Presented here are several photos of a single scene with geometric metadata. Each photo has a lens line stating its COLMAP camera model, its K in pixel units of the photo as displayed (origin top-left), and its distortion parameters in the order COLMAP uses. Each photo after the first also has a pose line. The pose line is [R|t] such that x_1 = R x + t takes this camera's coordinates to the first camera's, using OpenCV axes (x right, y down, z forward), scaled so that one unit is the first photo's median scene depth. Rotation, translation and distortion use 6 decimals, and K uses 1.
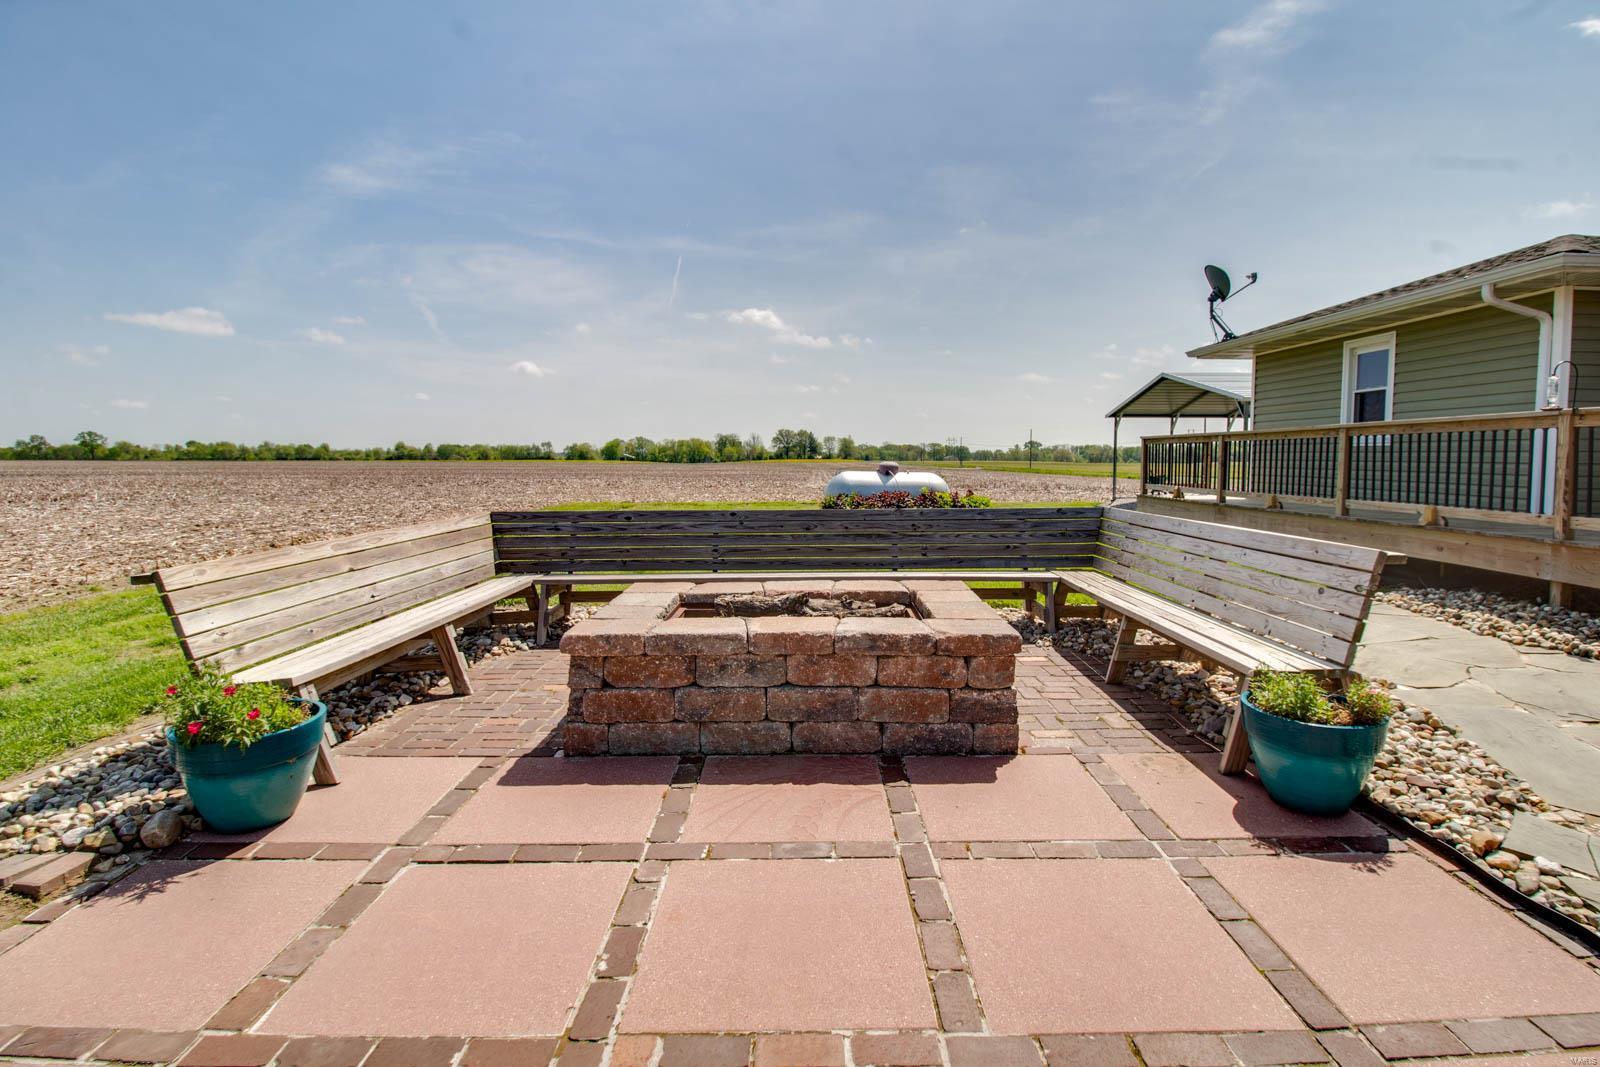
lens RADIAL K [[760.7, 0, 808.3], [0, 760.7, 504.1], [0, 0, 1]] dist [-0.026202, 0.000430]
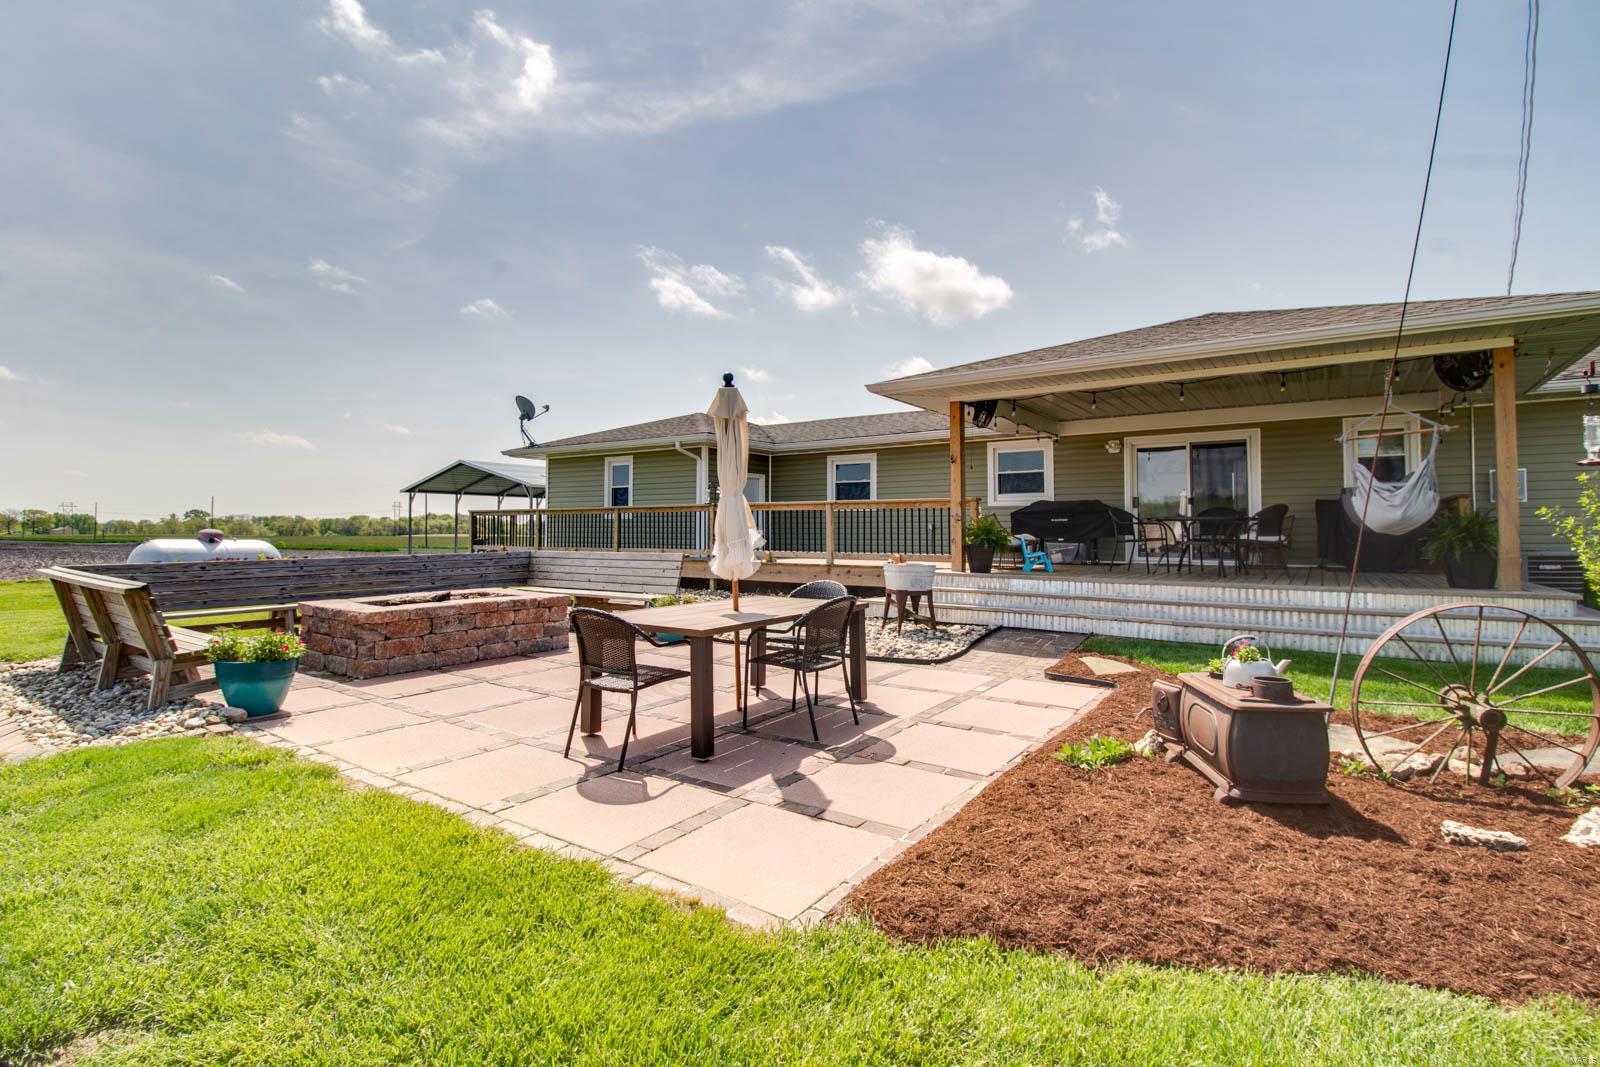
lens RADIAL K [[737.1, 0, 800.0], [0, 737.1, 533.5], [0, 0, 1]] dist [0.000599, 0.000035]
pose [[0.573619, -0.000536, 0.819122, -0.346753], [0.047388, 0.998347, -0.032532, 0.025886], [-0.817750, 0.057477, 0.572696, -0.265245]]
